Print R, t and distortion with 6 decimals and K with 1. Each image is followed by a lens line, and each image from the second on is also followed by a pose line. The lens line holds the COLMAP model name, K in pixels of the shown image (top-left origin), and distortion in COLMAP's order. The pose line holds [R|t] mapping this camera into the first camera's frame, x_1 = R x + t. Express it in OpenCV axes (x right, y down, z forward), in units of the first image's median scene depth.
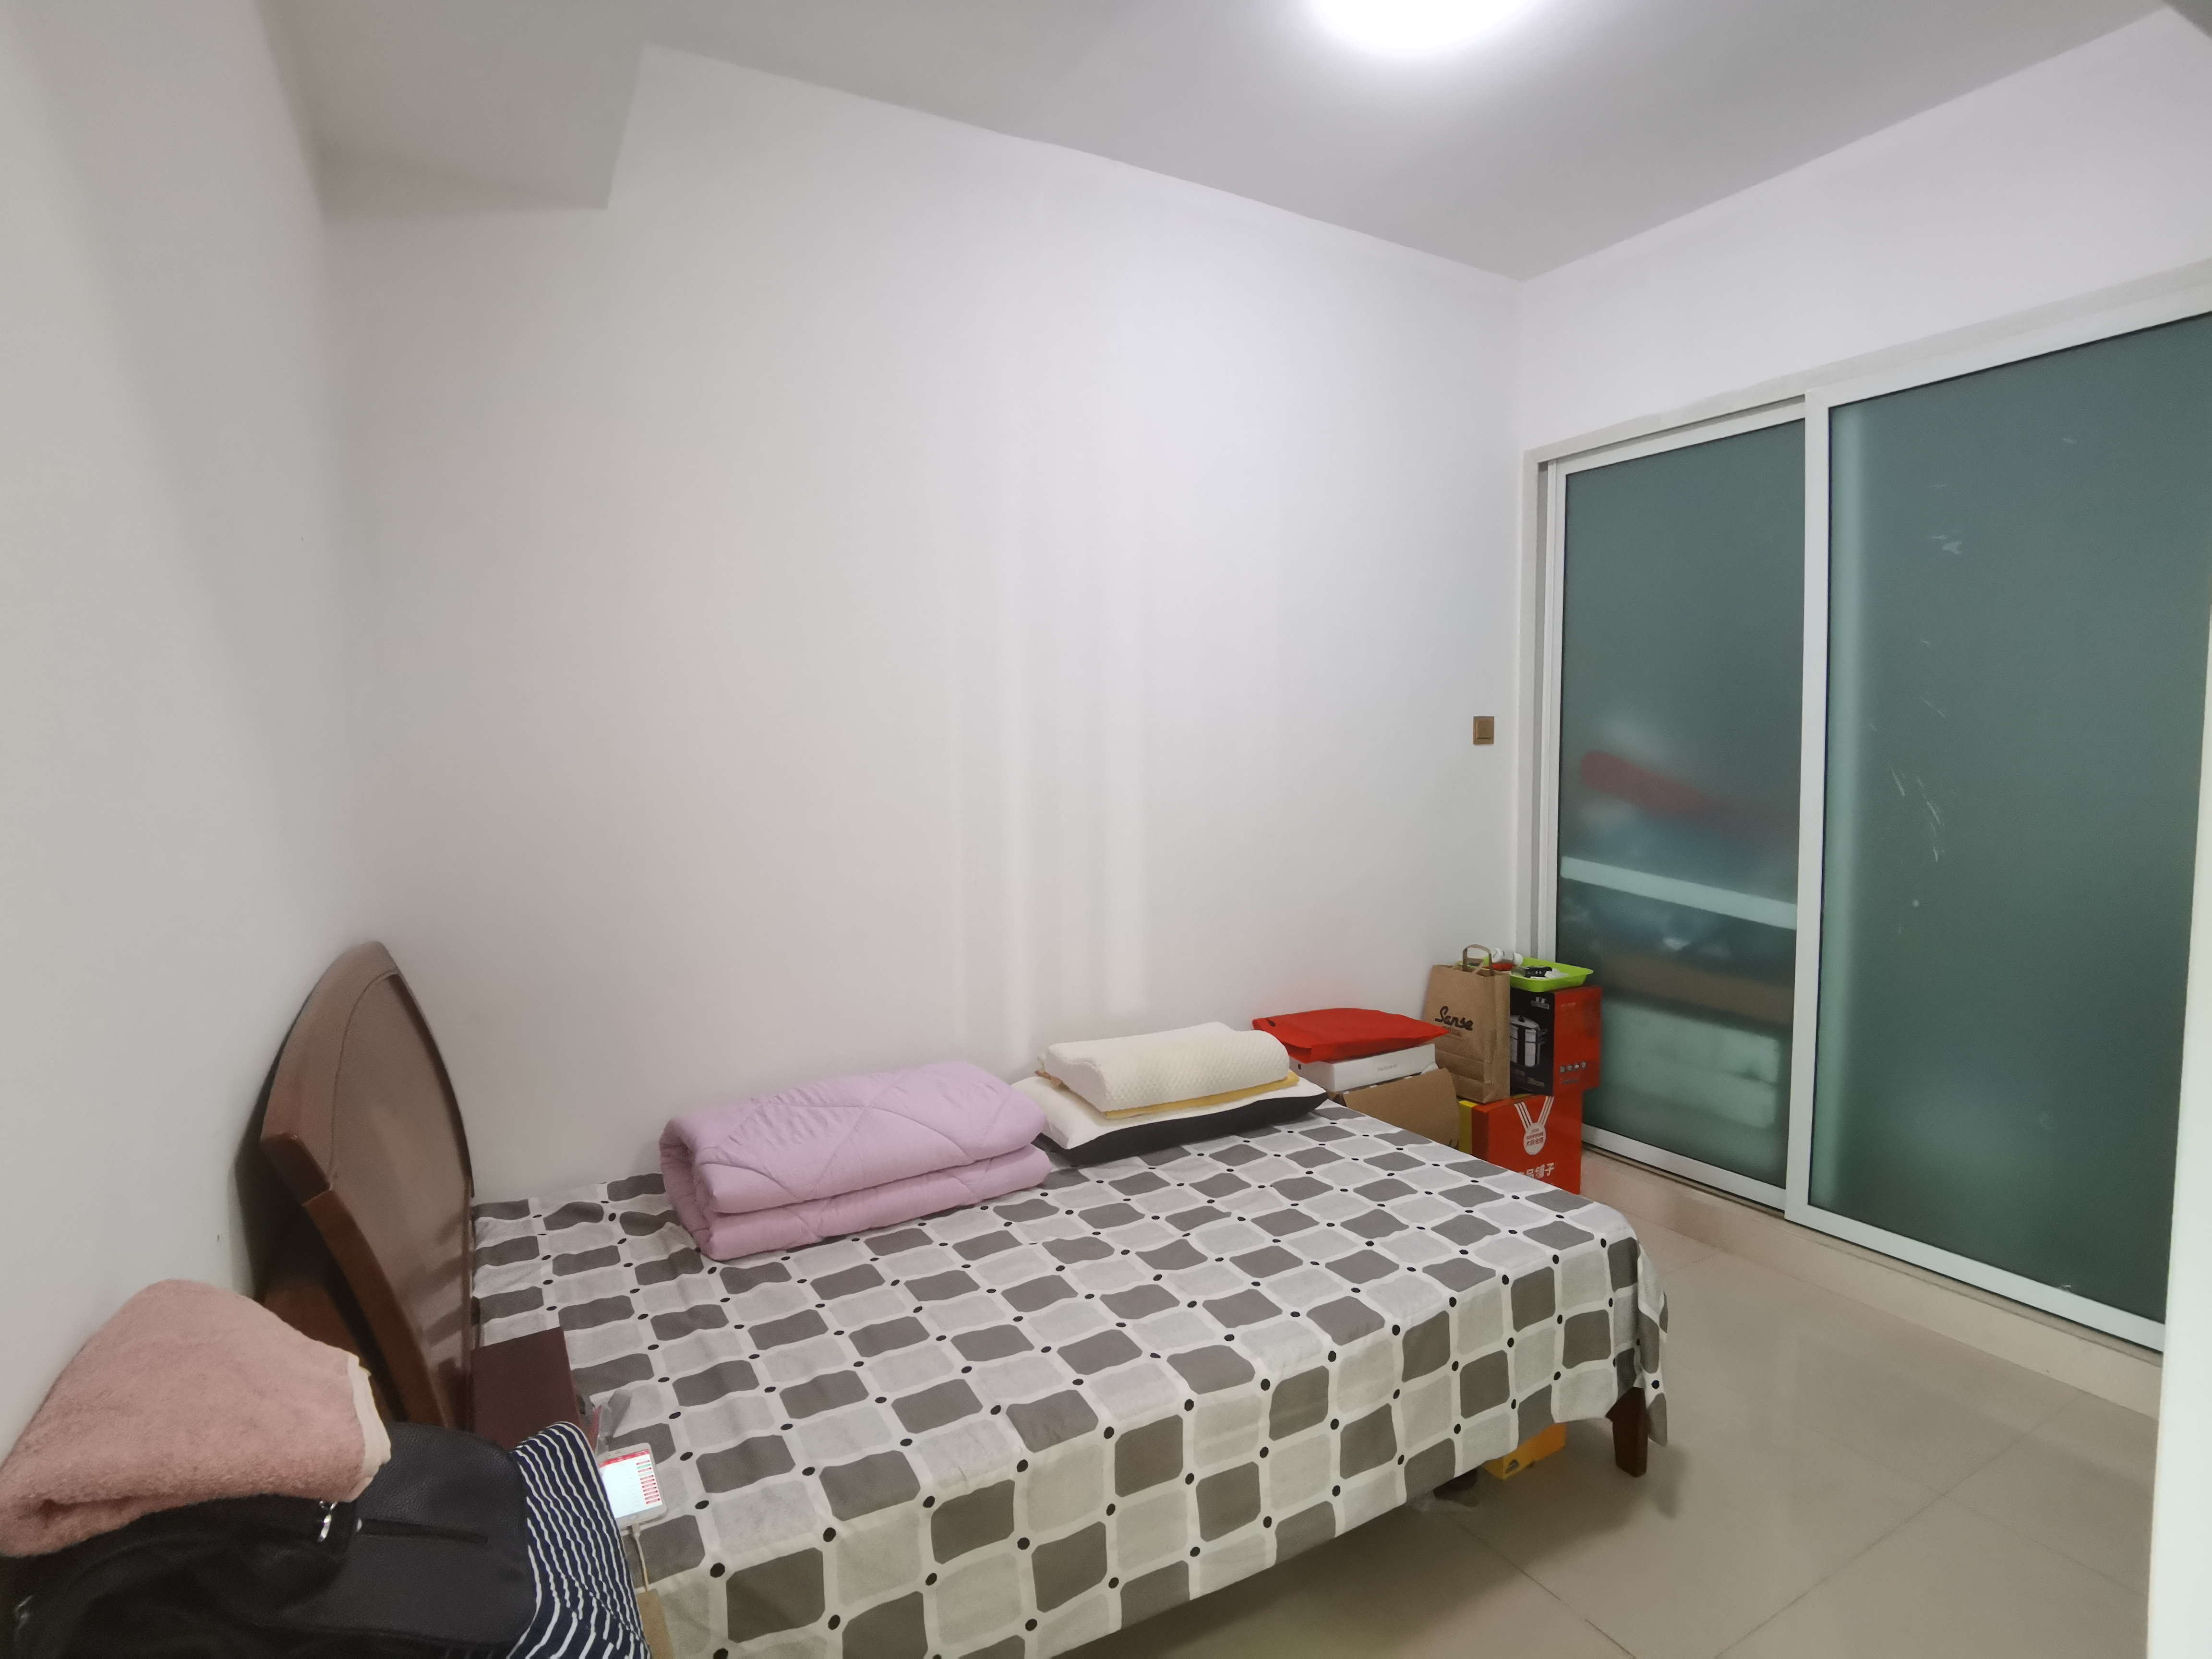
lens RADIAL K [[1094.6, 0, 1111.8], [0, 1094.6, 821.2], [0, 0, 1]] dist [-0.026818, -0.001265]
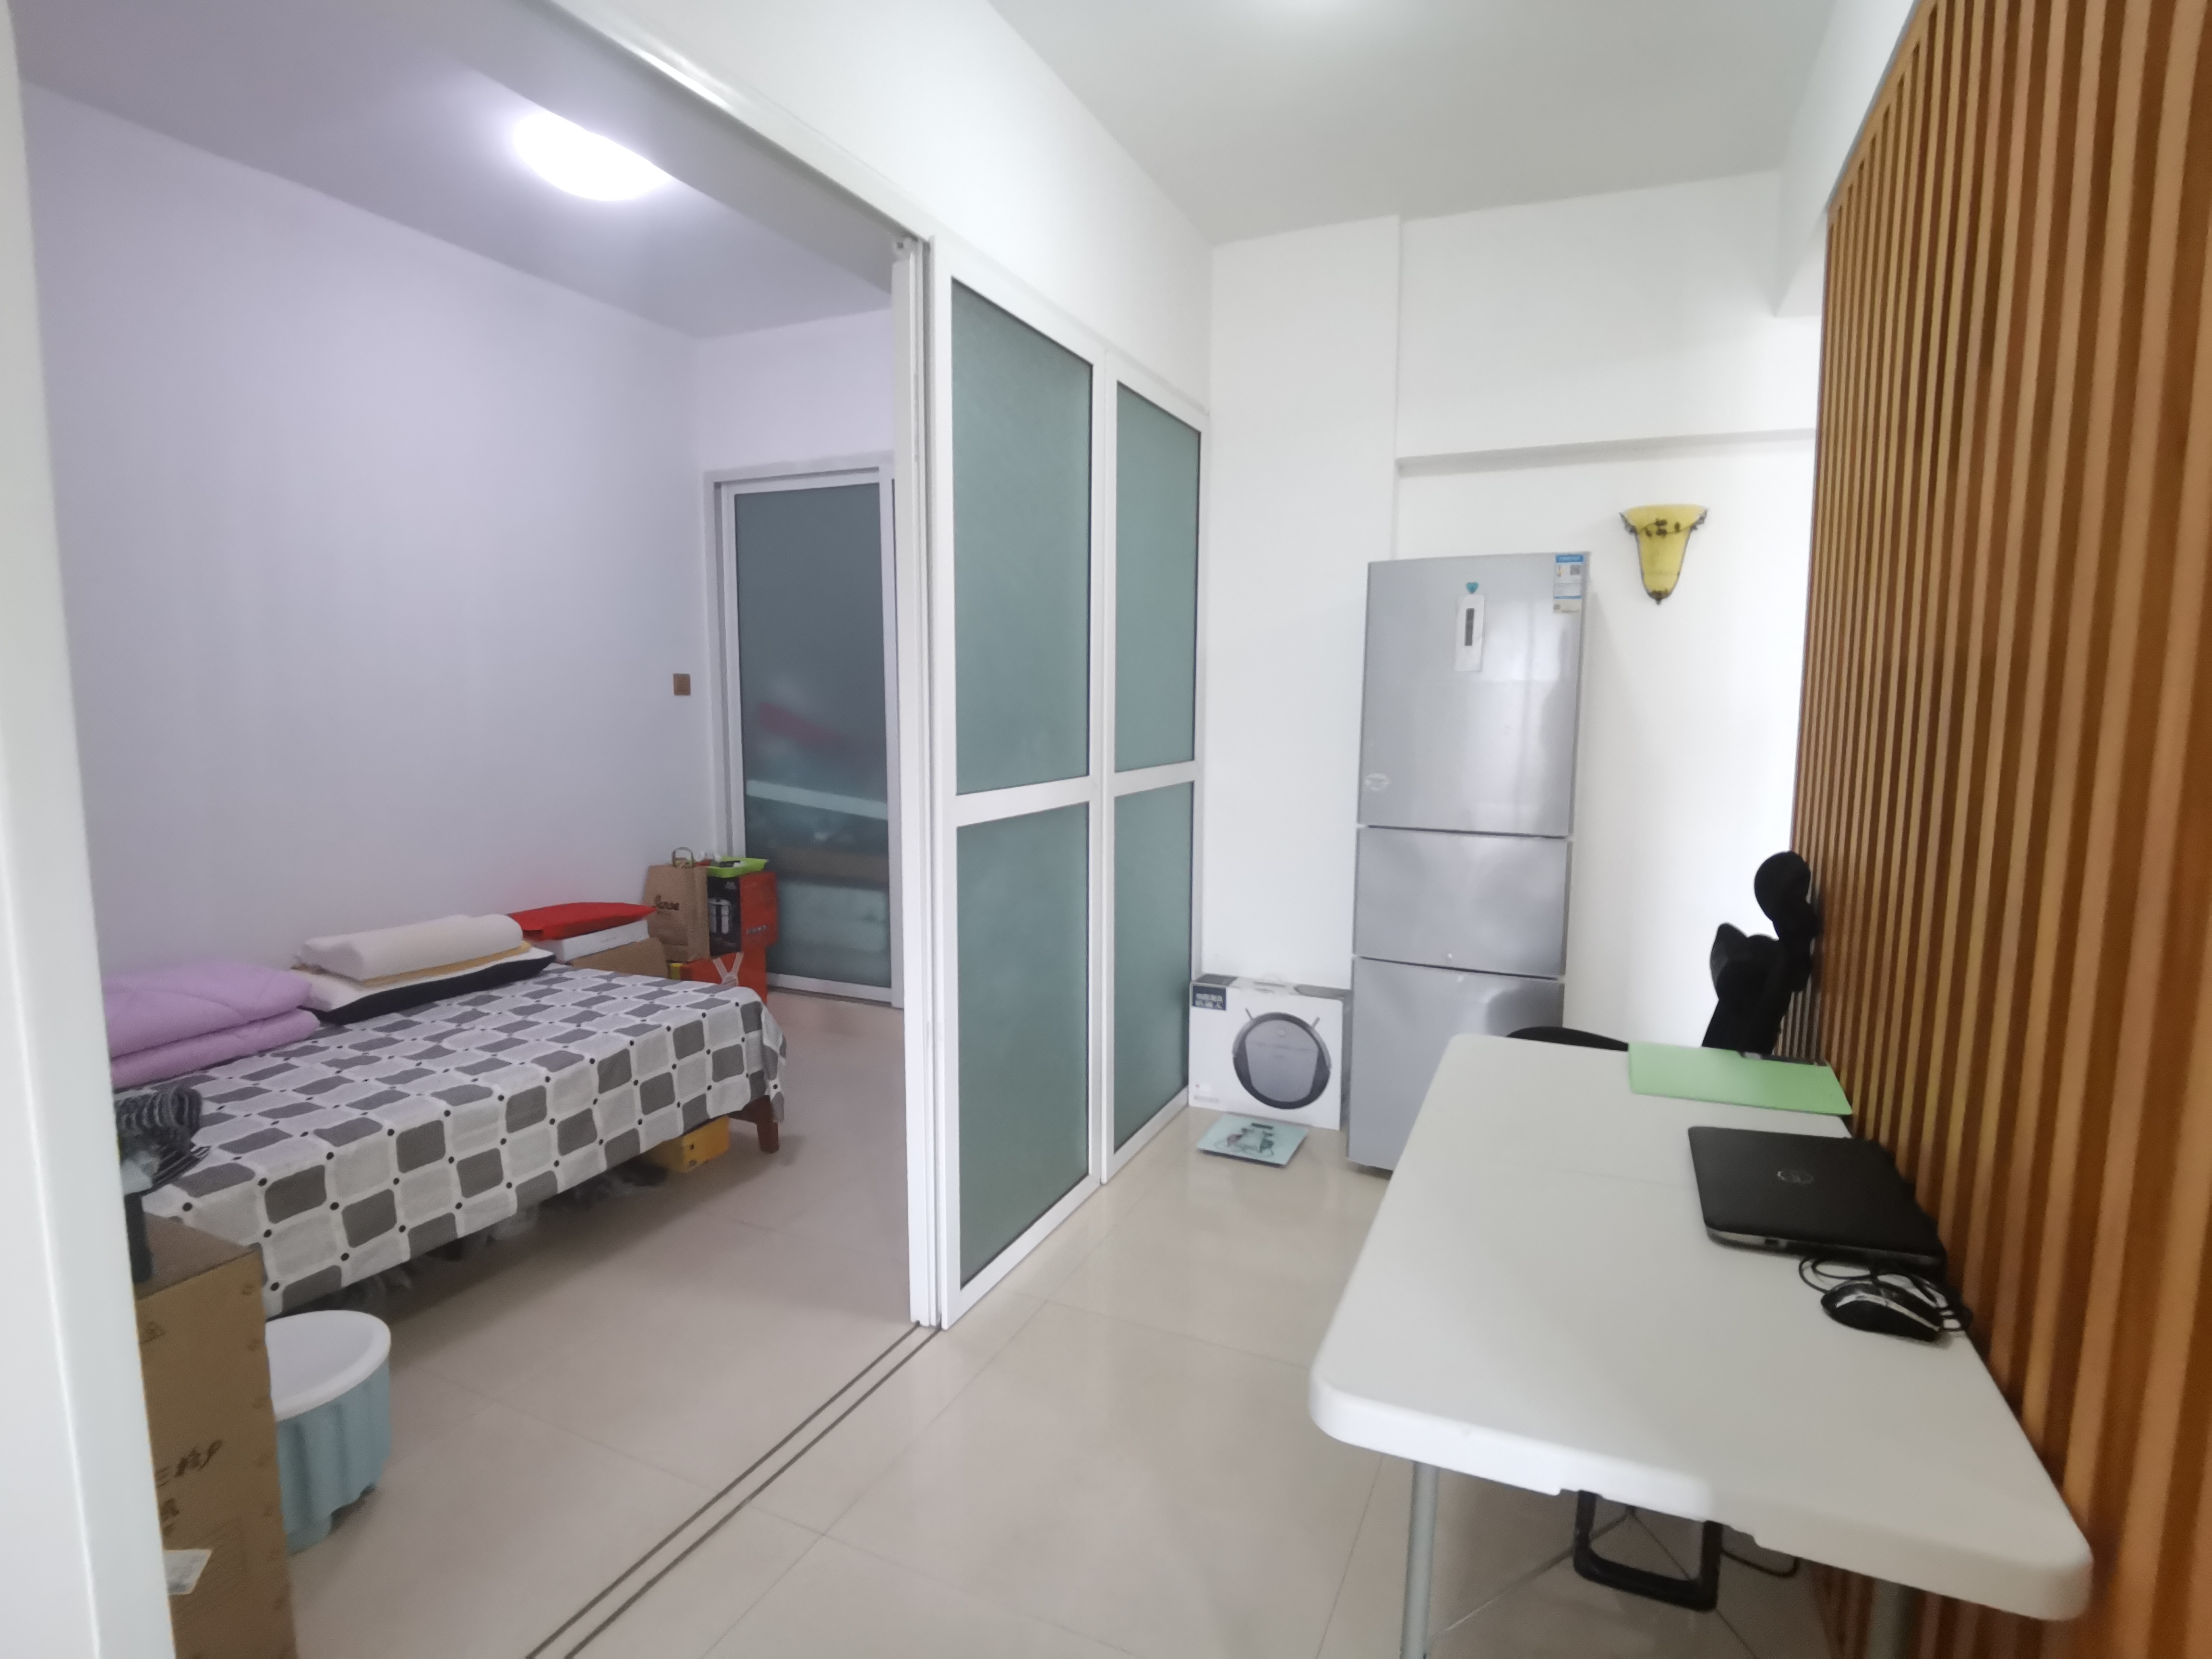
lens RADIAL K [[1094.6, 0, 1111.8], [0, 1094.6, 821.2], [0, 0, 1]] dist [-0.026818, -0.001265]
pose [[0.804410, -0.058006, 0.591236, -0.040537], [0.028632, 0.997851, 0.058944, 0.028498], [-0.593385, -0.030486, 0.804342, -0.590256]]
